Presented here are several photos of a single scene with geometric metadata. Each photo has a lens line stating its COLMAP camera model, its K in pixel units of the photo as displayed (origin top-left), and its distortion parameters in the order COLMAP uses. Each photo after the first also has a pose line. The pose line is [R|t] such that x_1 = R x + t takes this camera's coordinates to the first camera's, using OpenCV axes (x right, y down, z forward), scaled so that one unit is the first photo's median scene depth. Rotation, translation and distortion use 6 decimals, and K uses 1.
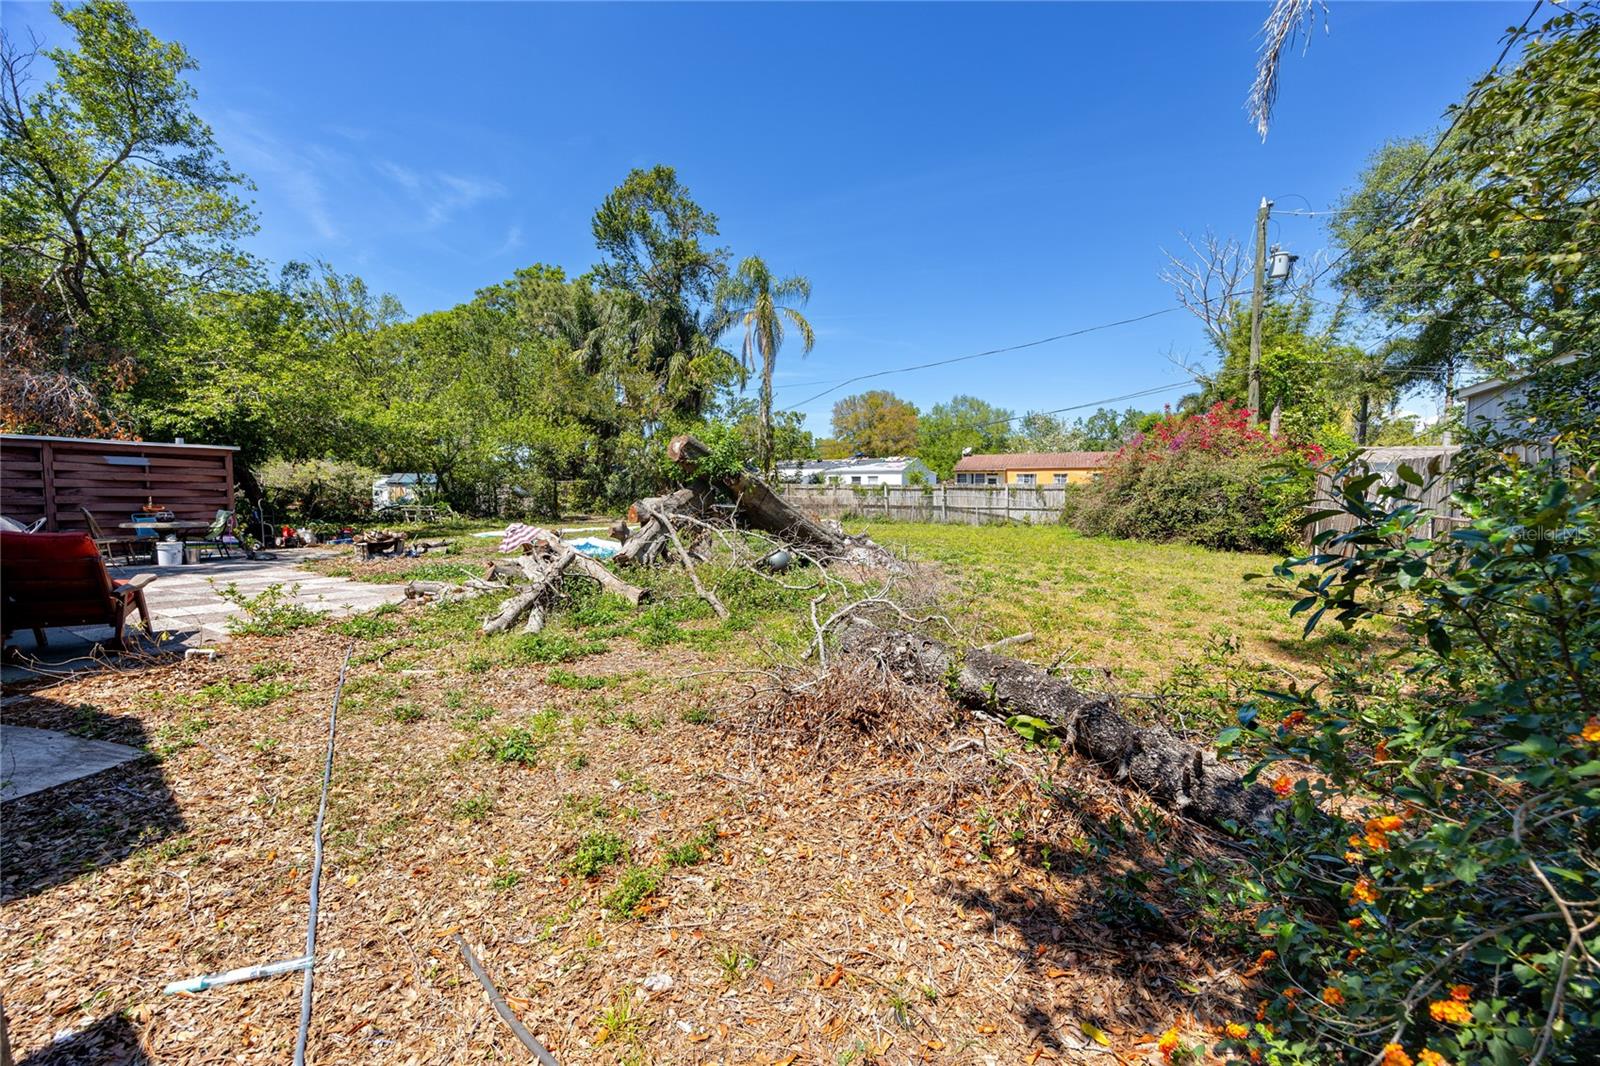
lens RADIAL K [[587.6, 0, 794.2], [0, 587.6, 528.5], [0, 0, 1]] dist [-0.001566, 0.000047]
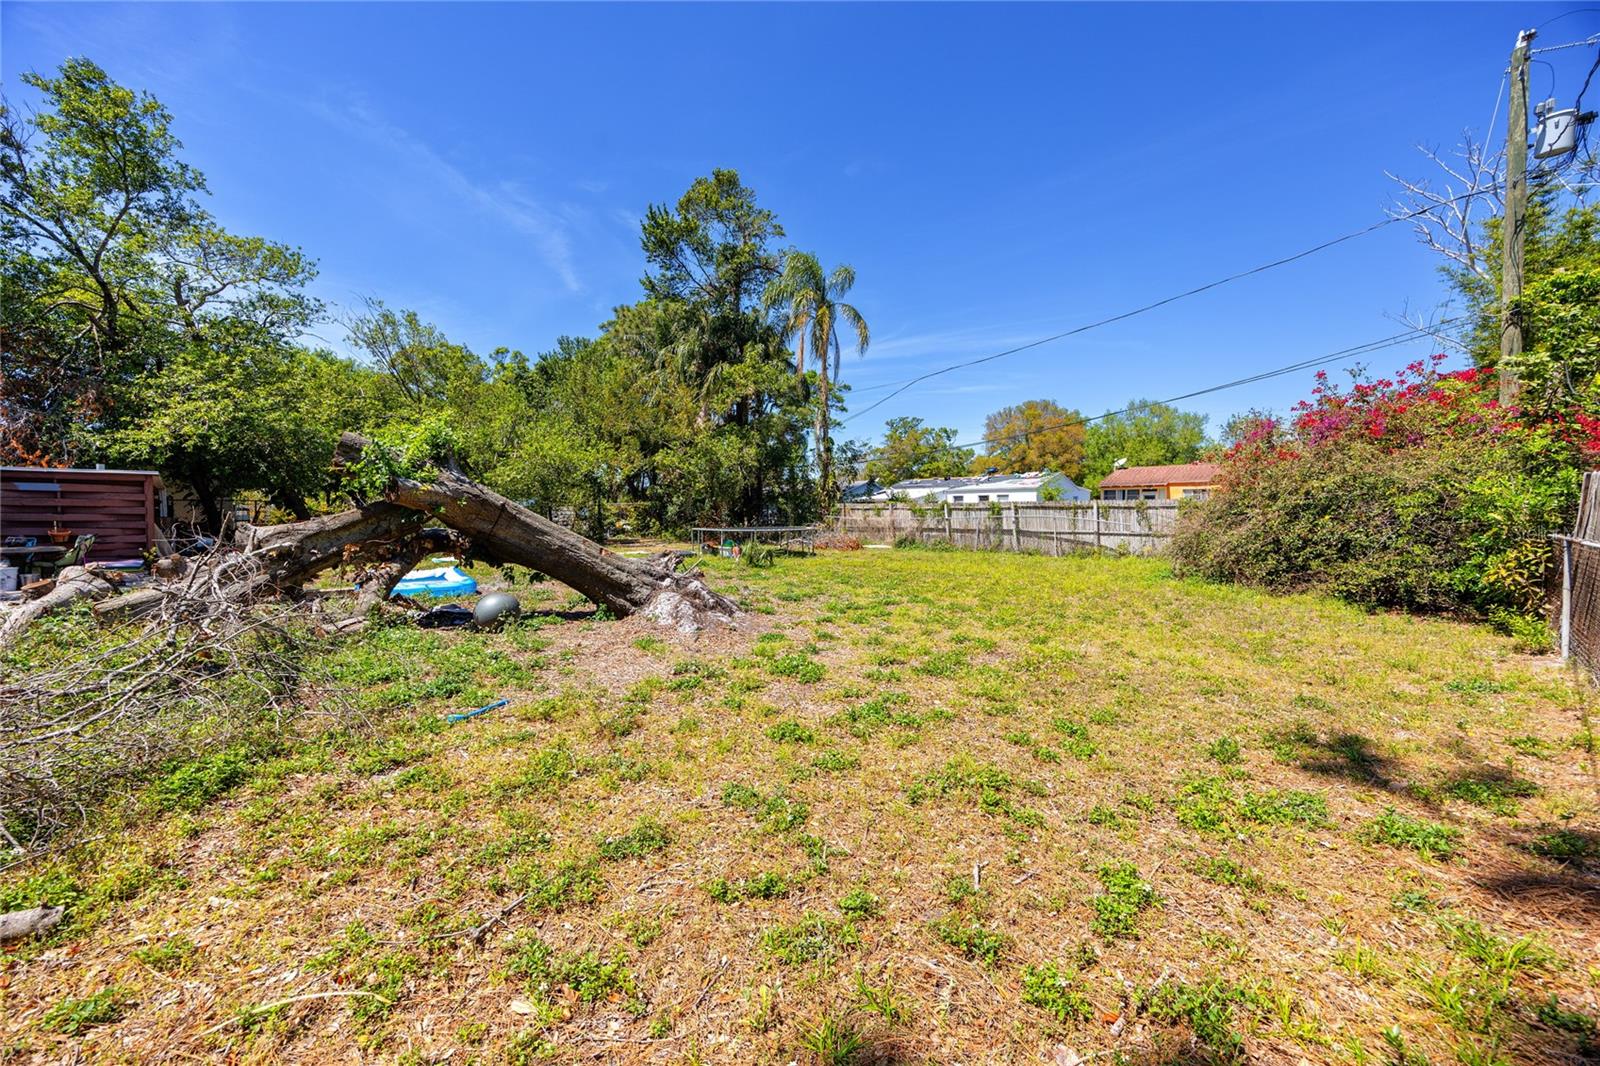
lens RADIAL K [[587.6, 0, 804.3], [0, 587.6, 533.6], [0, 0, 1]] dist [-0.001566, 0.000047]
pose [[0.960442, 0.003314, -0.278462, 0.183287], [-0.011160, 0.999584, -0.026598, -0.008264], [0.278258, 0.028653, 0.960079, 0.156969]]
